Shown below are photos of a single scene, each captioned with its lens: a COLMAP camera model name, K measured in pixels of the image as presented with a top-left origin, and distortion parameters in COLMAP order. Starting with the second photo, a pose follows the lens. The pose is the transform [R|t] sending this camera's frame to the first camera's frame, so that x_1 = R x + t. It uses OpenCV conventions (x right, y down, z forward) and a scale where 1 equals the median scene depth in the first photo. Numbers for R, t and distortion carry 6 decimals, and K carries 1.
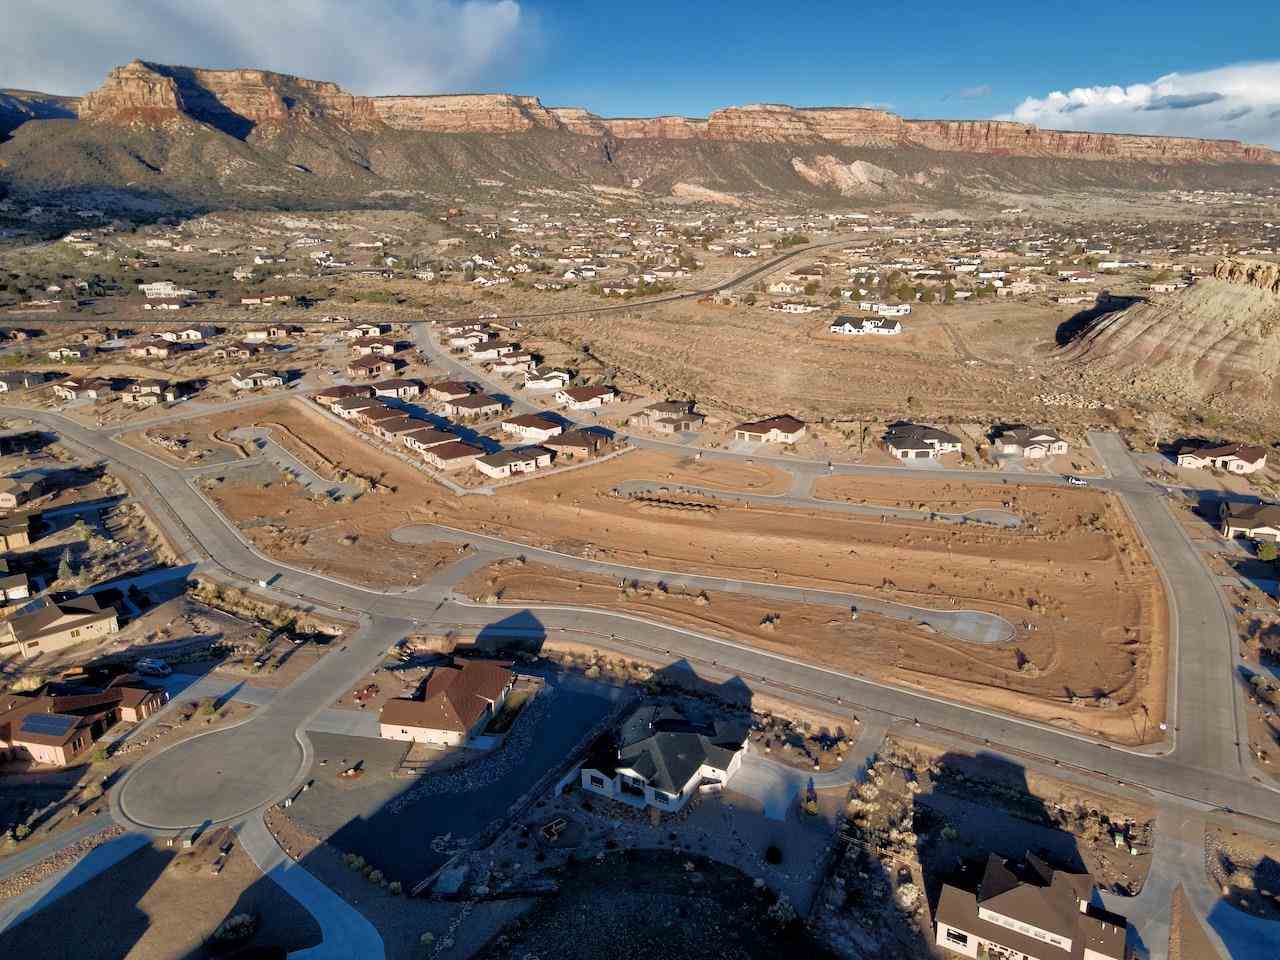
lens RADIAL K [[926.1, 0, 630.4], [0, 926.1, 479.5], [0, 0, 1]] dist [0.030012, 0.037322]
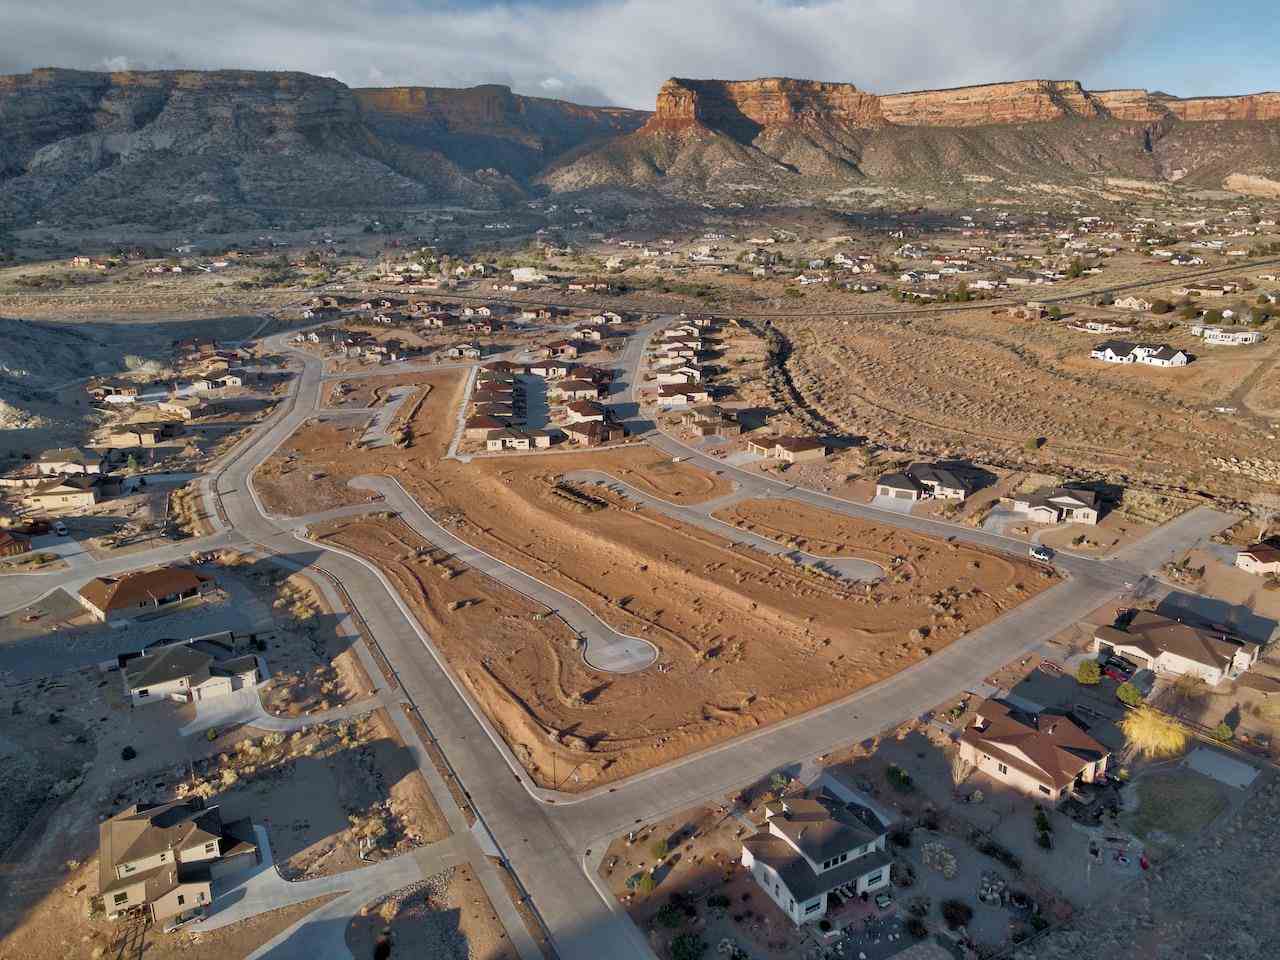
lens RADIAL K [[926.1, 0, 630.4], [0, 926.1, 479.5], [0, 0, 1]] dist [0.030012, 0.037322]
pose [[0.851707, 0.157271, -0.499862, 0.517411], [-0.155783, 0.986764, 0.045028, -0.039614], [0.500327, 0.039519, 0.864934, 0.111995]]
